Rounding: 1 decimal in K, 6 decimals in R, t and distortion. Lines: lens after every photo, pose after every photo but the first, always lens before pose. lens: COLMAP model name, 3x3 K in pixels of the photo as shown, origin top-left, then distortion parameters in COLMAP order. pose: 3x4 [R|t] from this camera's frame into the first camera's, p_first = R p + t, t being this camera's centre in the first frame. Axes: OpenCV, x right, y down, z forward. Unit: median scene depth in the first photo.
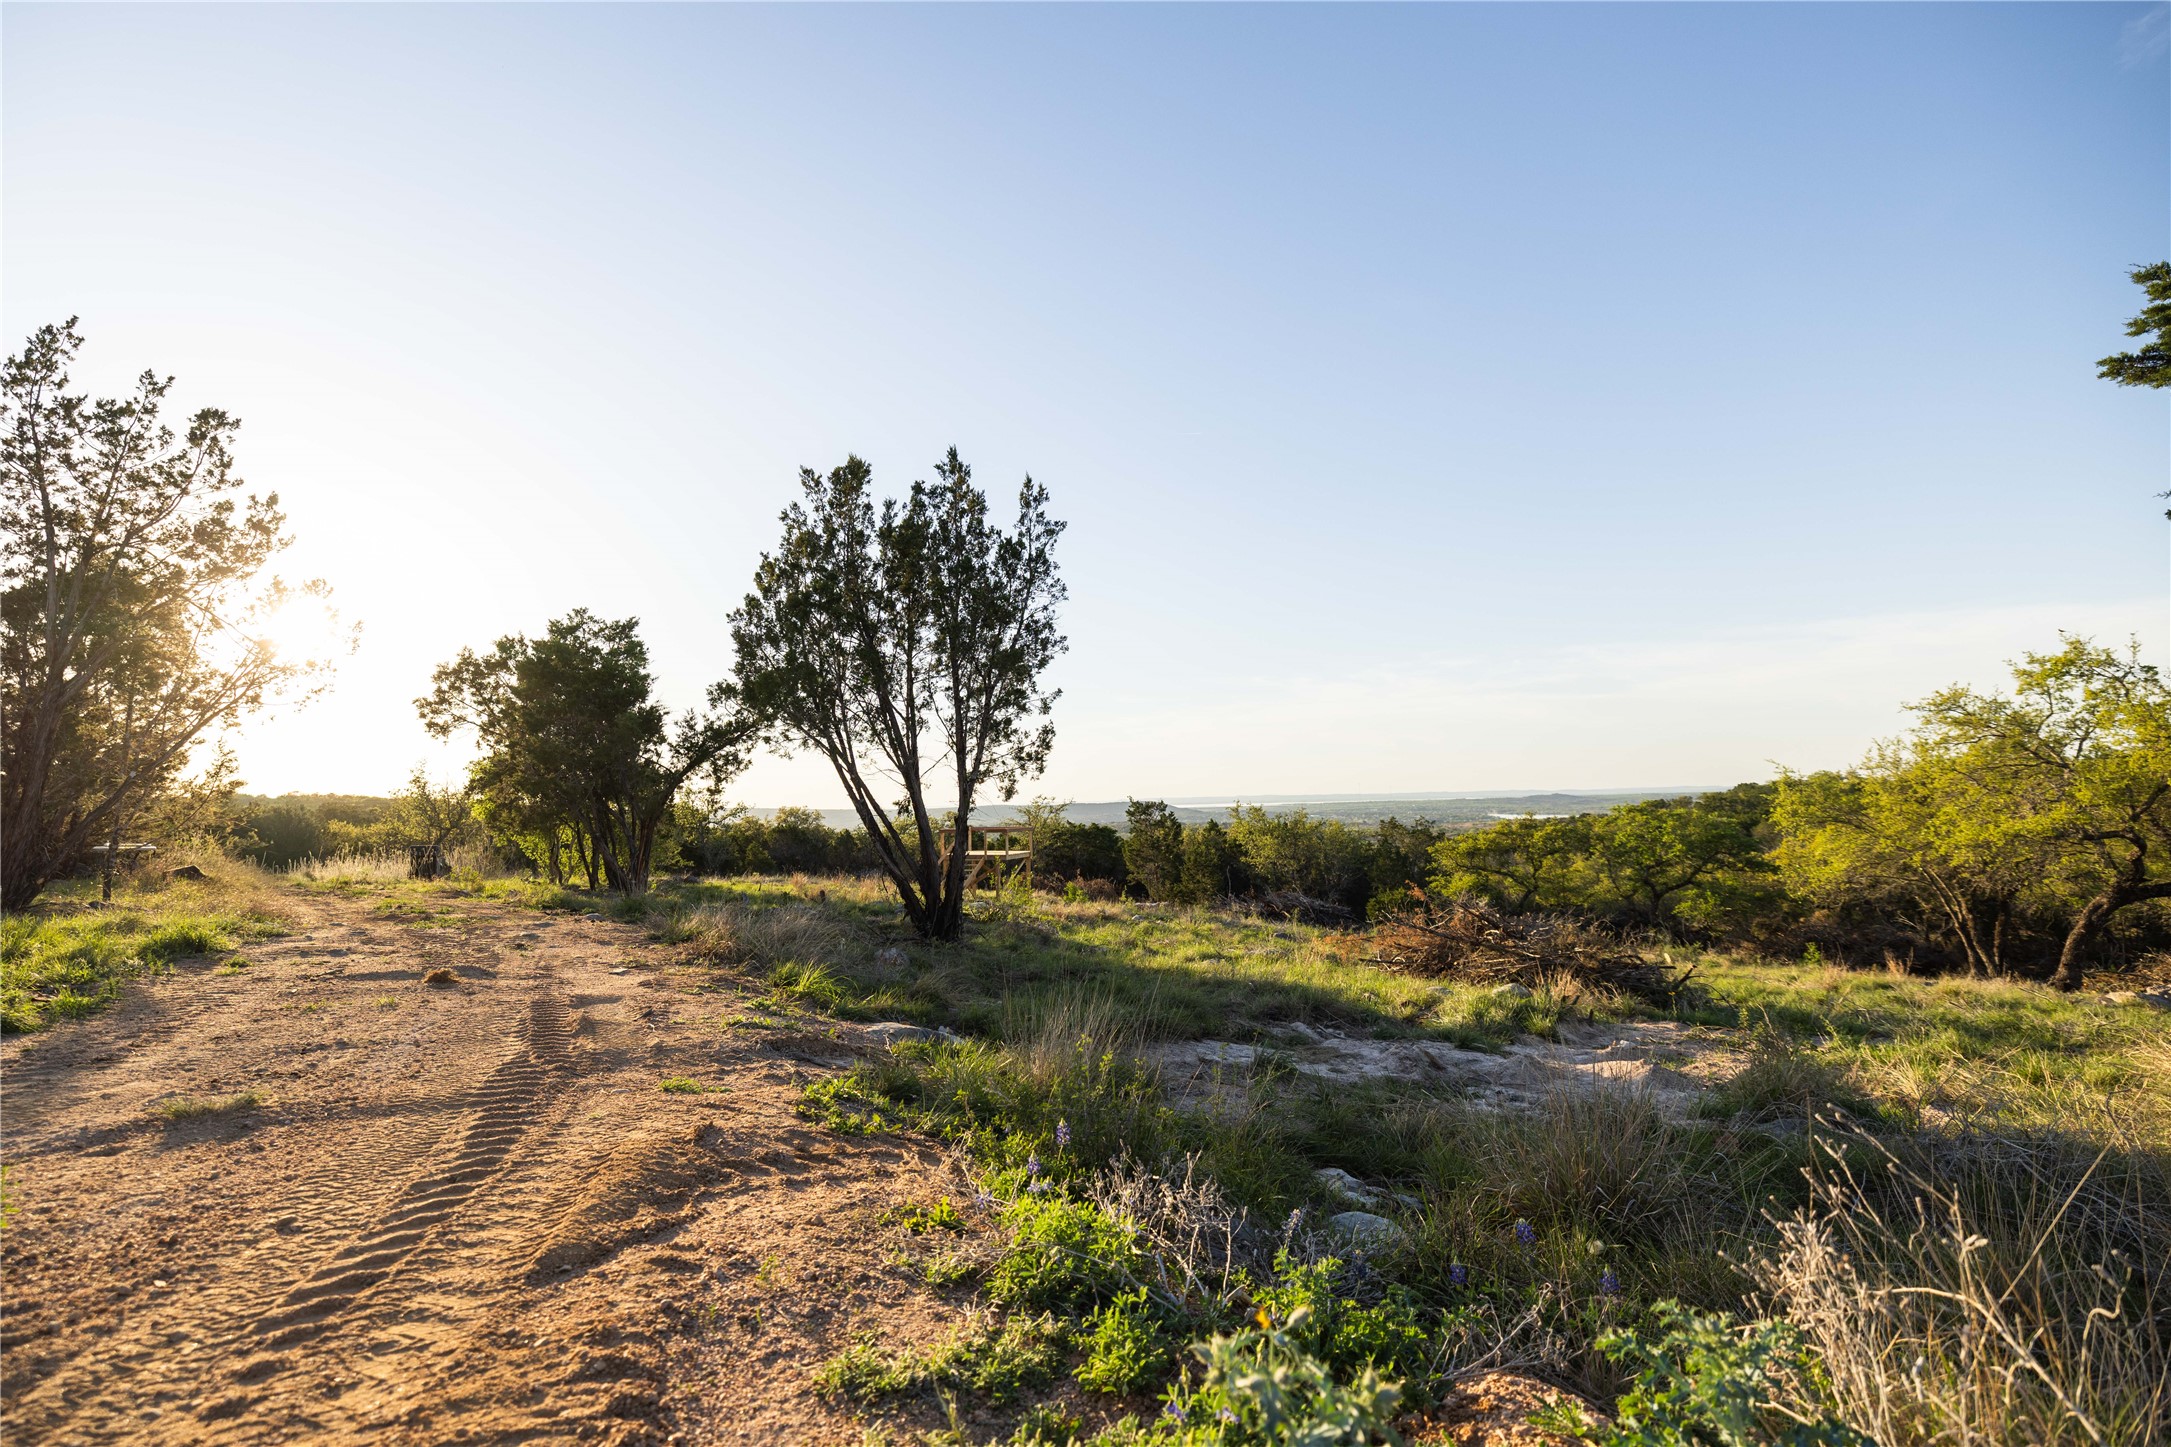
lens RADIAL K [[956.5, 0, 1035.3], [0, 956.5, 691.5], [0, 0, 1]] dist [0.014865, -0.000131]
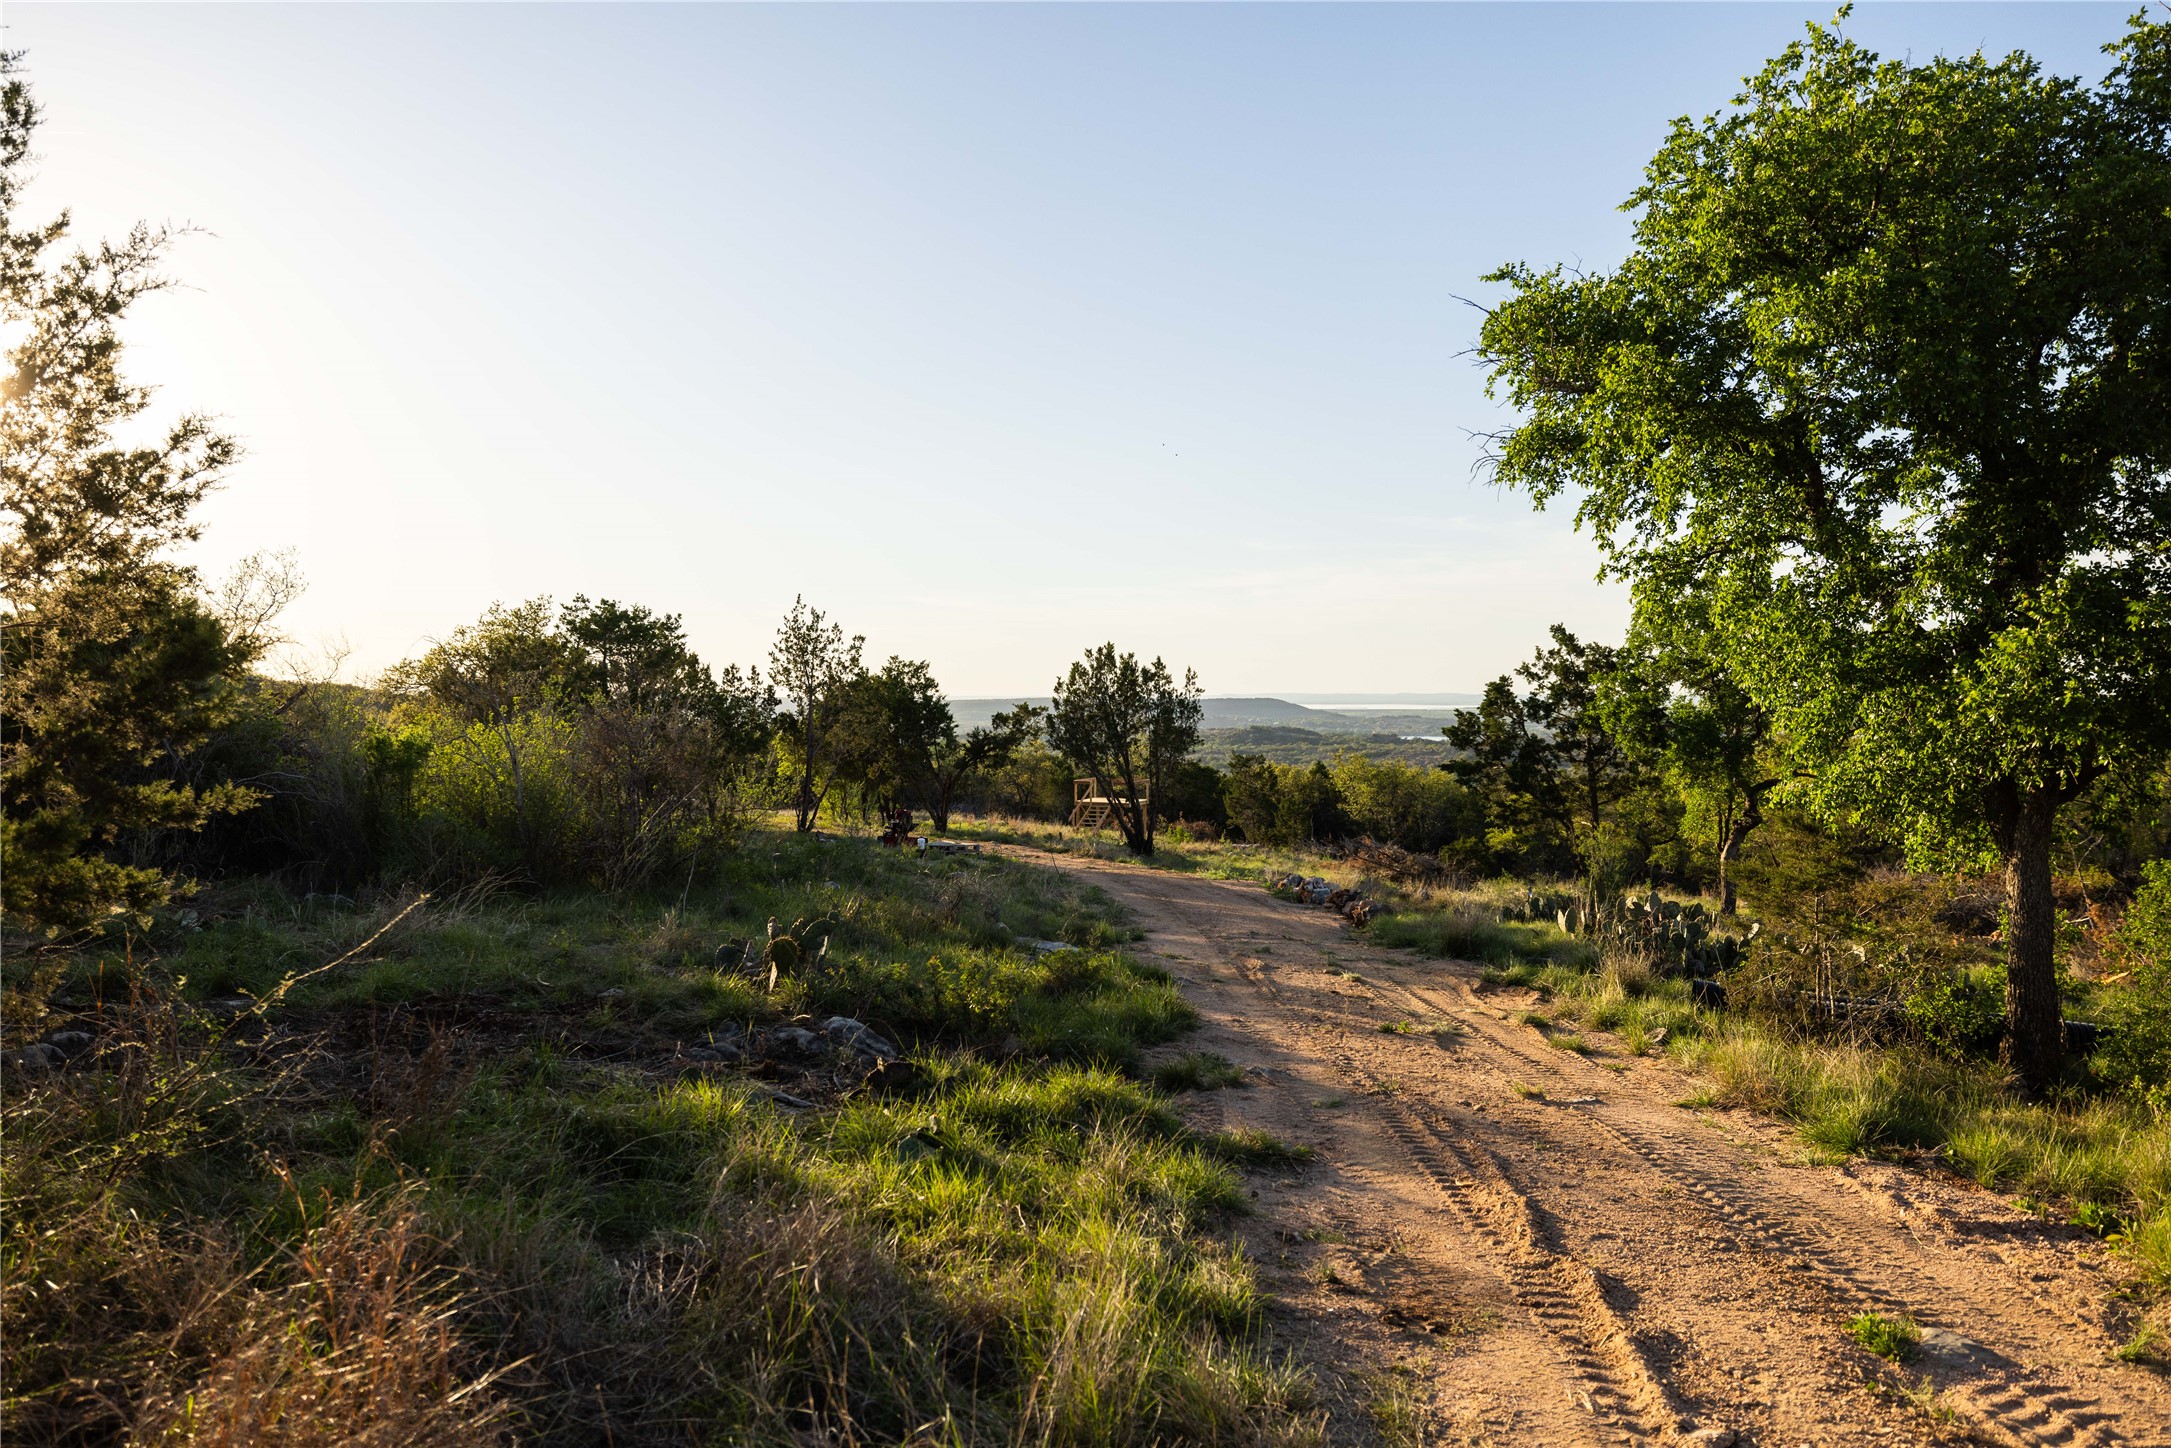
lens RADIAL K [[1484.7, 0, 1081.4], [0, 1484.7, 729.3], [0, 0, 1]] dist [0.002398, 0.000044]
pose [[0.999682, 0.024039, -0.007639, -0.124875], [-0.022734, 0.989897, 0.139955, -0.297907], [0.010926, -0.139737, 0.990128, -1.383493]]
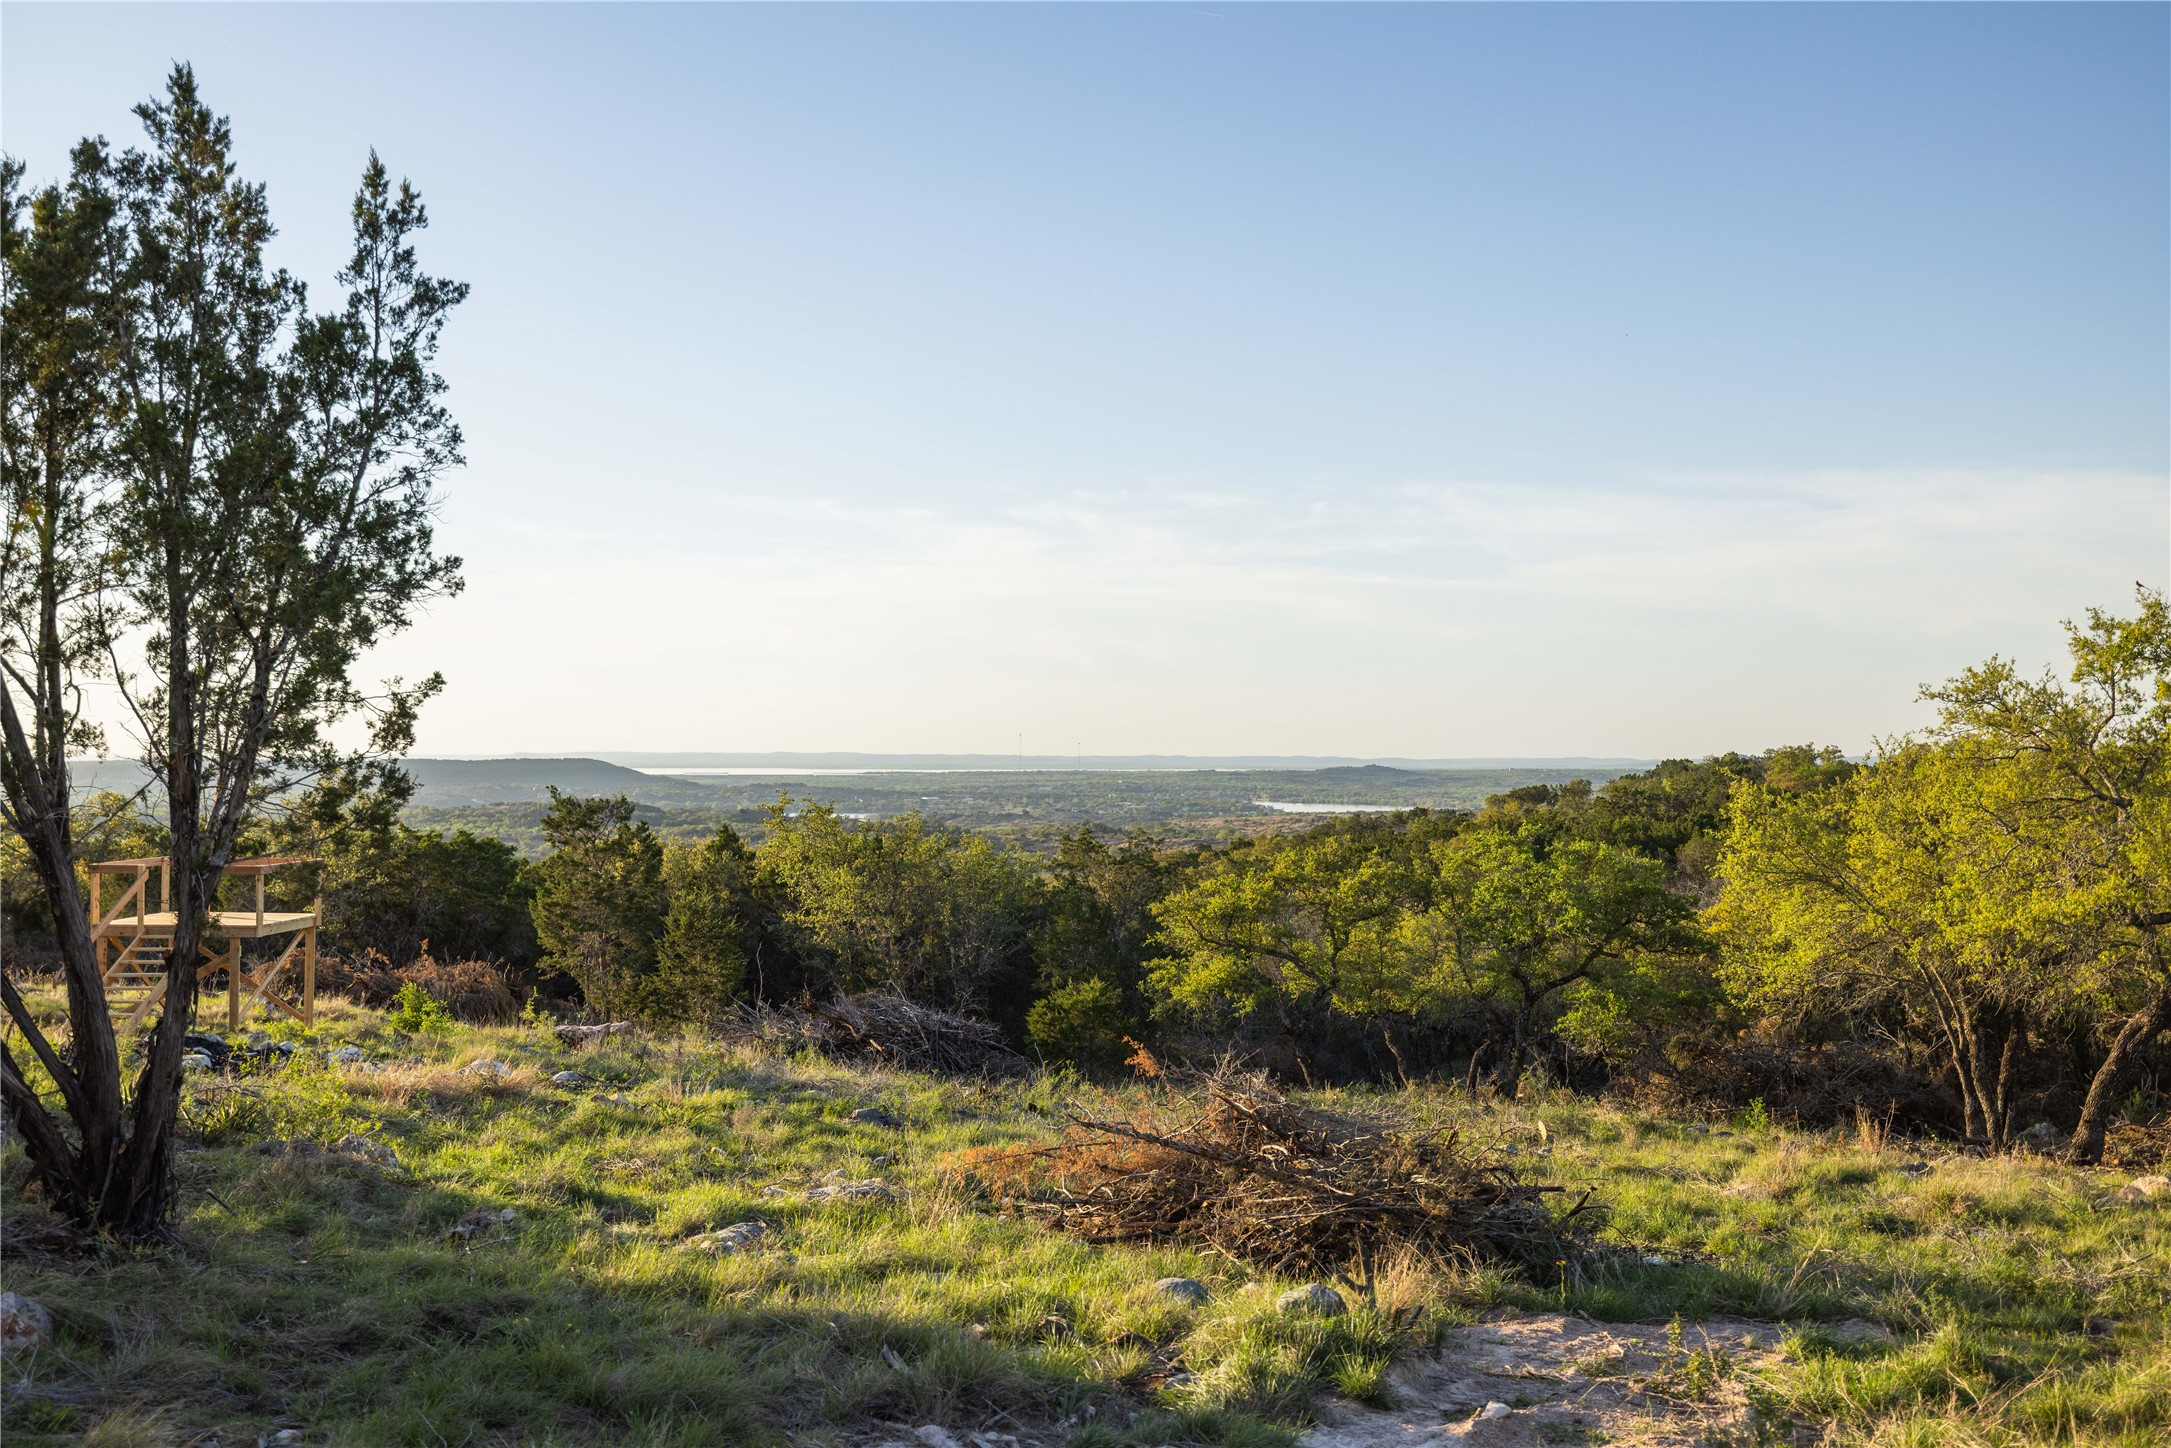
lens RADIAL K [[2063.3, 0, 1074.7], [0, 2063.3, 715.2], [0, 0, 1]] dist [0.008950, 0.040722]
pose [[0.938579, 0.033874, 0.343397, -0.012123], [-0.065098, 0.994682, 0.079809, -0.037128], [-0.338867, -0.097261, 0.935793, 0.002823]]
